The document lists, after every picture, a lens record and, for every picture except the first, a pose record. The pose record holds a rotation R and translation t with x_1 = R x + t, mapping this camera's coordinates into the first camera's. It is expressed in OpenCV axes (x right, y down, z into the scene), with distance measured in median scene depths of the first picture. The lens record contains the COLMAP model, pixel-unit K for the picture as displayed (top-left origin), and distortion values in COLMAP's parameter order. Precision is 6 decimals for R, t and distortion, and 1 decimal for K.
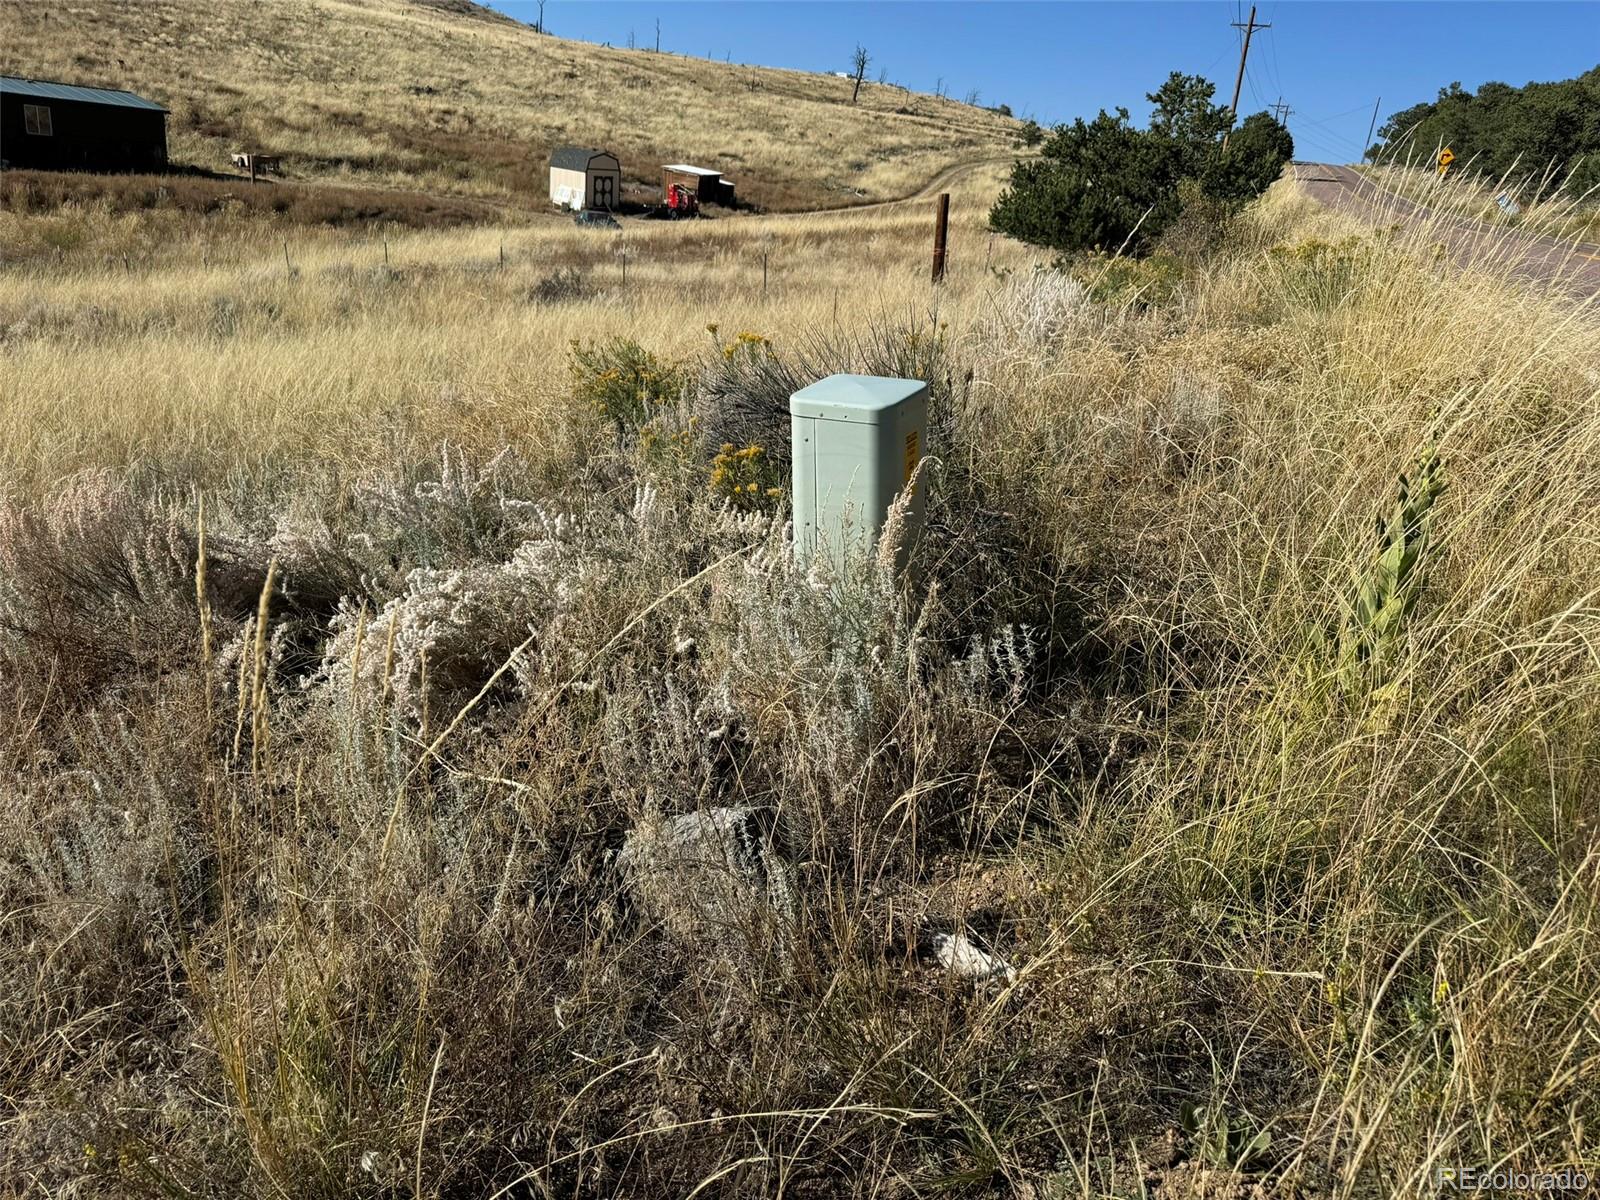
lens RADIAL K [[1079.4, 0, 819.1], [0, 1079.4, 588.8], [0, 0, 1]] dist [0.045945, -0.059444]
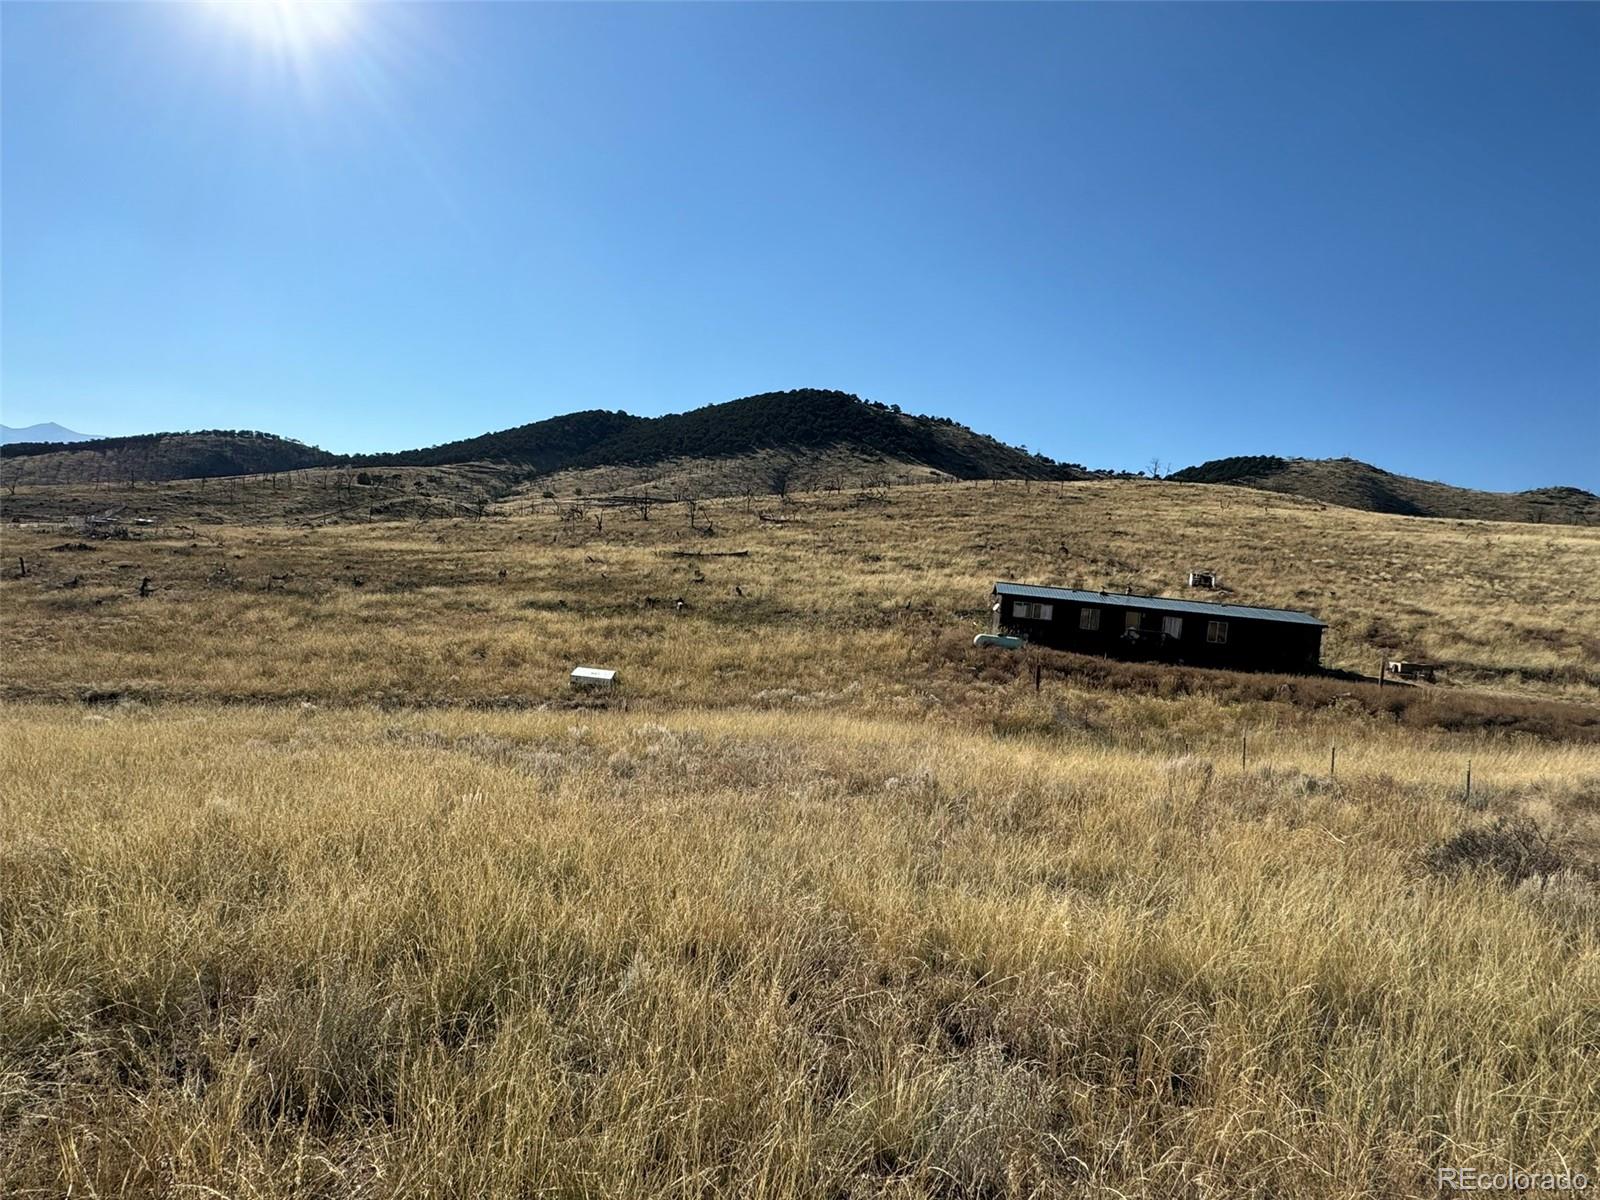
lens RADIAL K [[886.0, 0, 790.9], [0, 886.0, 597.2], [0, 0, 1]] dist [0.001082, -0.002727]
pose [[0.436268, -0.044076, -0.898736, 0.005032], [-0.357192, 0.908251, -0.217932, -0.034023], [0.825884, 0.416098, 0.380498, 0.095242]]
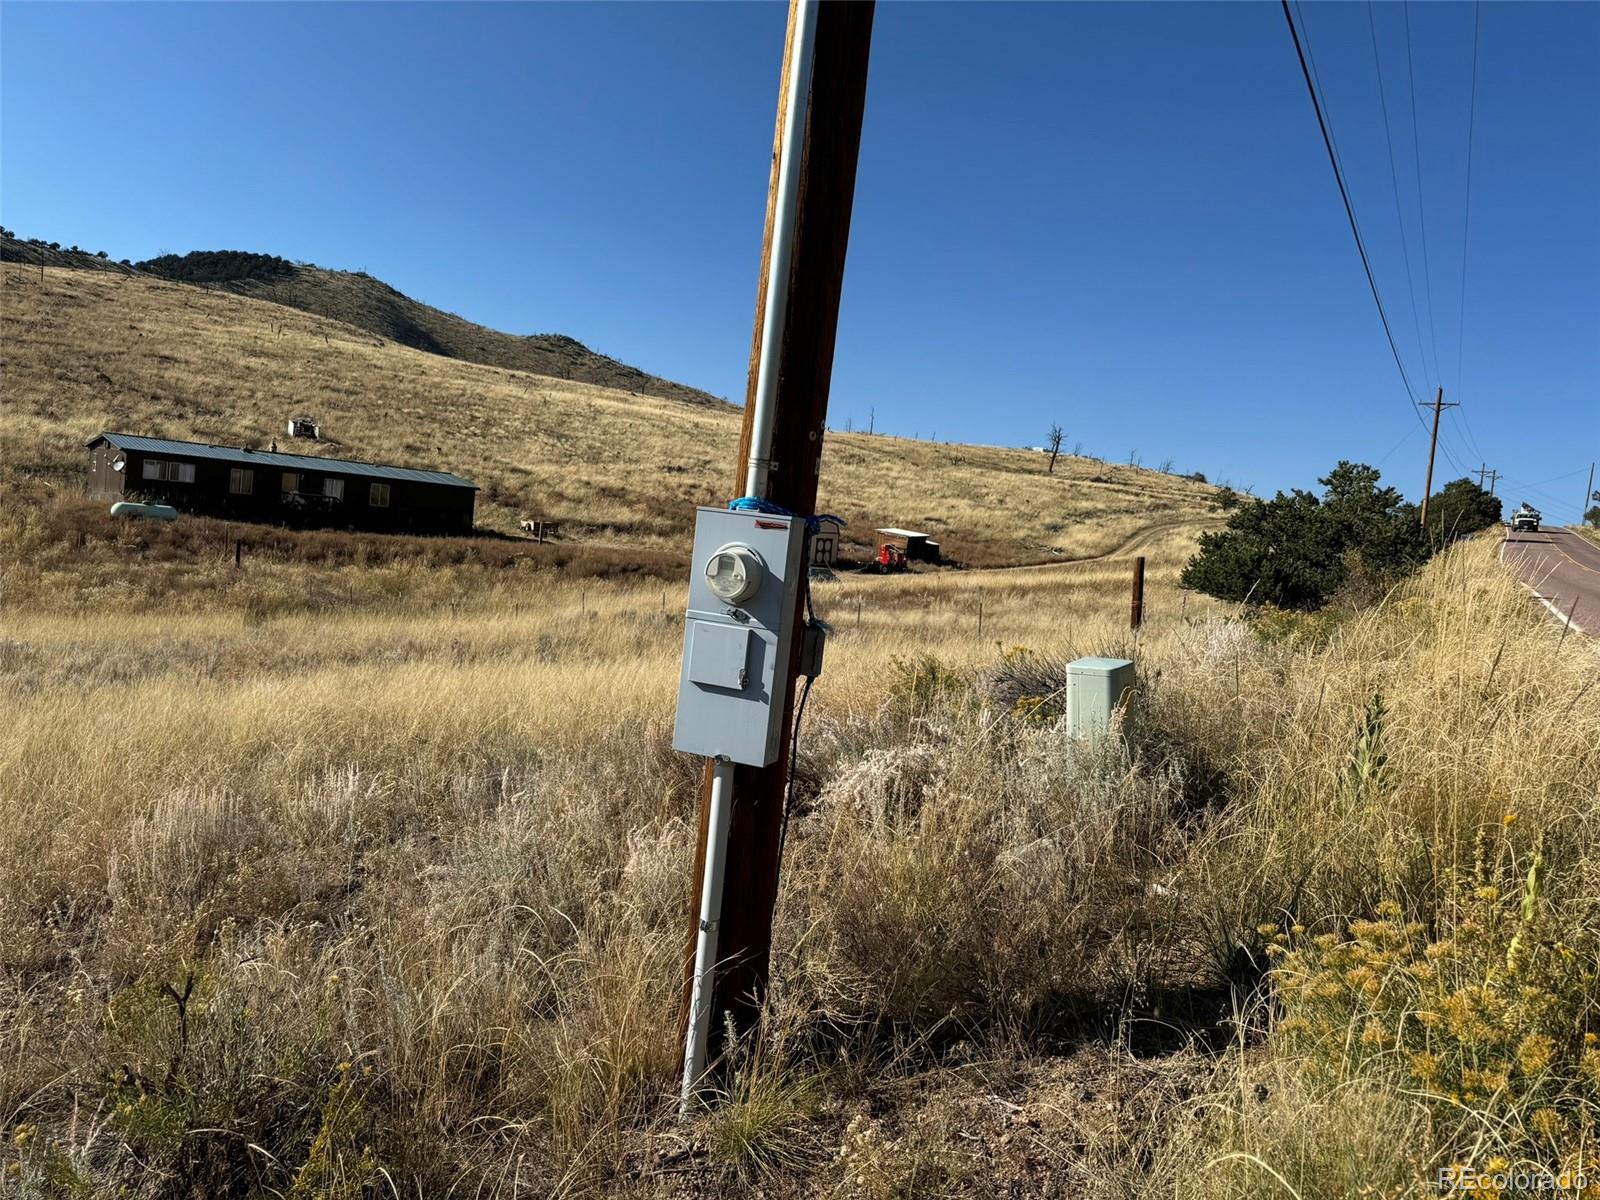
lens RADIAL K [[1079.4, 0, 812.2], [0, 1079.4, 604.8], [0, 0, 1]] dist [0.045945, -0.059444]
pose [[0.982900, 0.012036, -0.183746, -0.003349], [-0.065691, 0.955124, -0.288830, 0.009215], [0.172024, 0.295961, 0.939582, -0.028663]]
